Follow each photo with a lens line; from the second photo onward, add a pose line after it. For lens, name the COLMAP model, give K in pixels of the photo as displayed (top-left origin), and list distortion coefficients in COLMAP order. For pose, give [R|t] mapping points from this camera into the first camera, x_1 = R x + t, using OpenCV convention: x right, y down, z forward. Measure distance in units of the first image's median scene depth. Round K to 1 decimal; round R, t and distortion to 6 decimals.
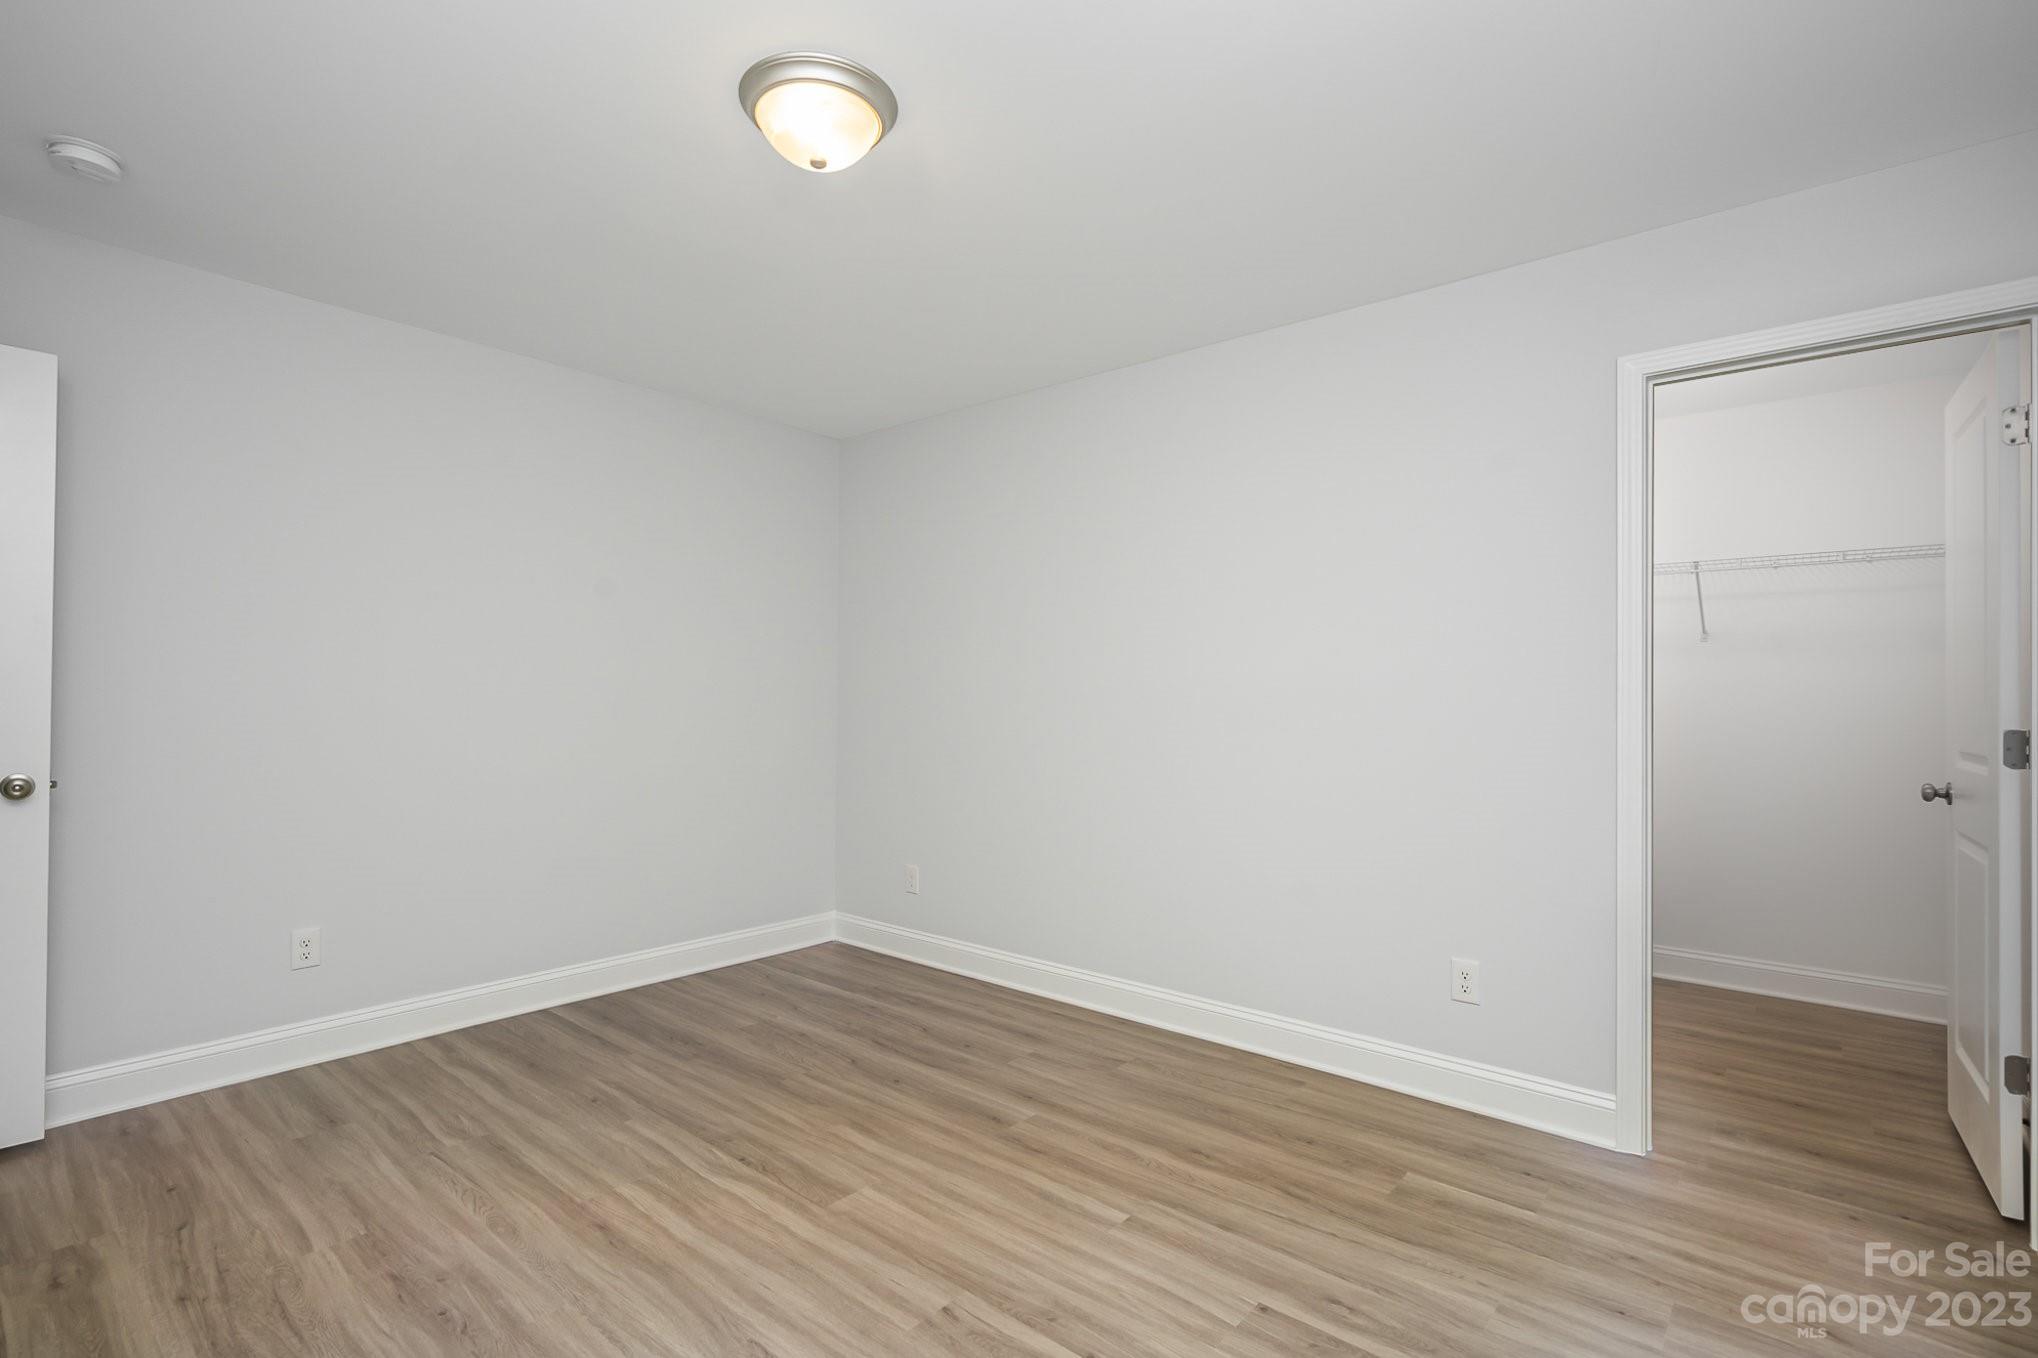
lens RADIAL K [[952.0, 0, 1001.4], [0, 952.0, 695.8], [0, 0, 1]] dist [-0.001926, 0.000362]
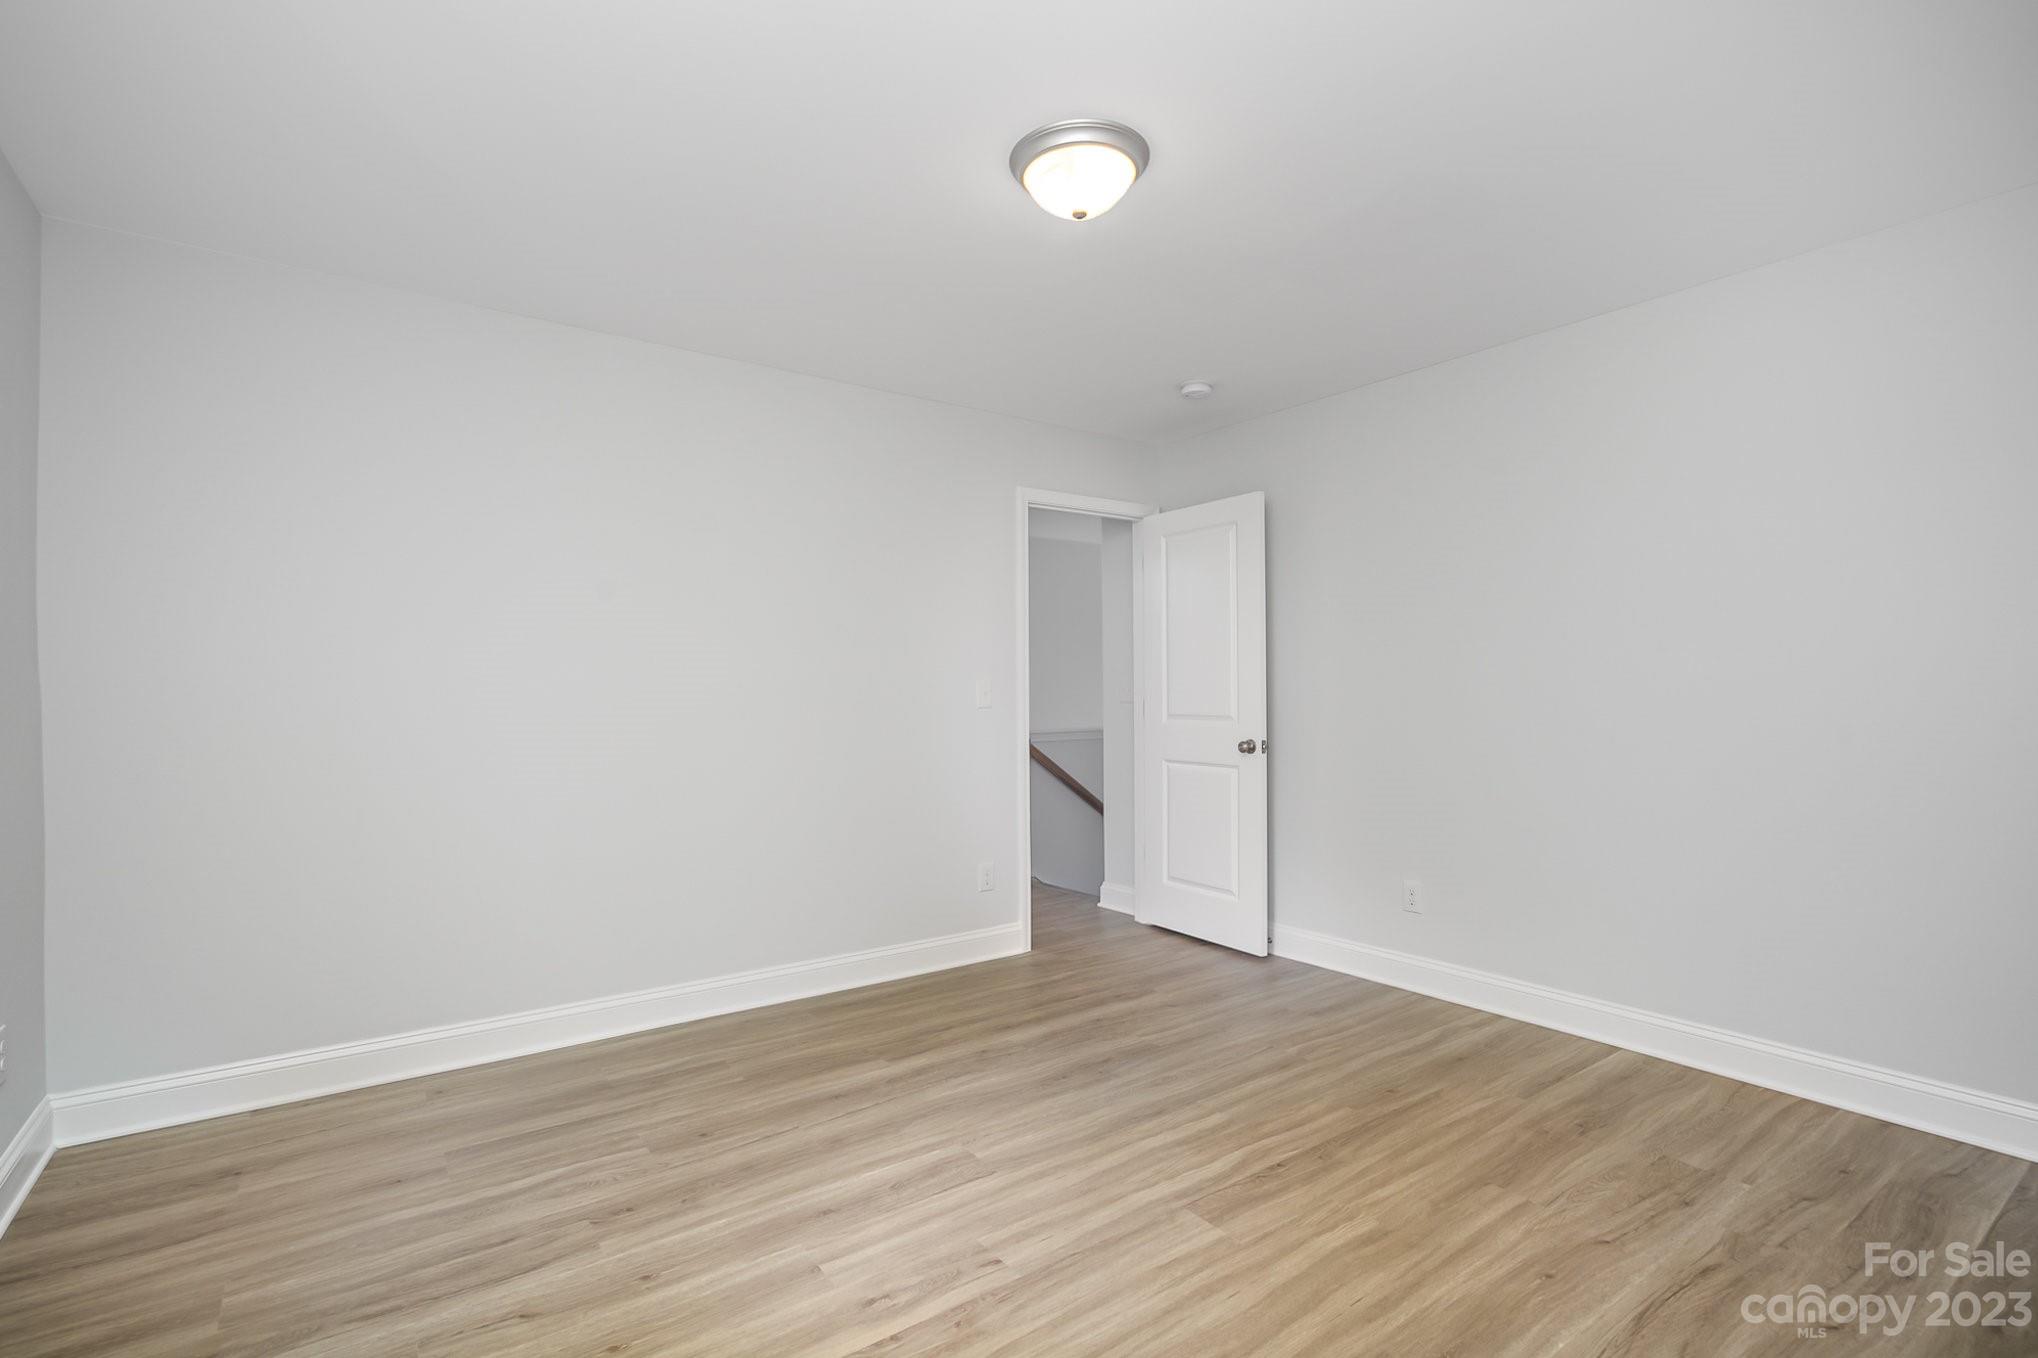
lens RADIAL K [[952.0, 0, 1001.4], [0, 952.0, 695.8], [0, 0, 1]] dist [-0.001926, 0.000362]
pose [[-0.245390, -0.004753, -0.969413, 0.742788], [0.005715, 0.999964, -0.006349, 0.010527], [0.969408, -0.007098, -0.245354, 0.961416]]
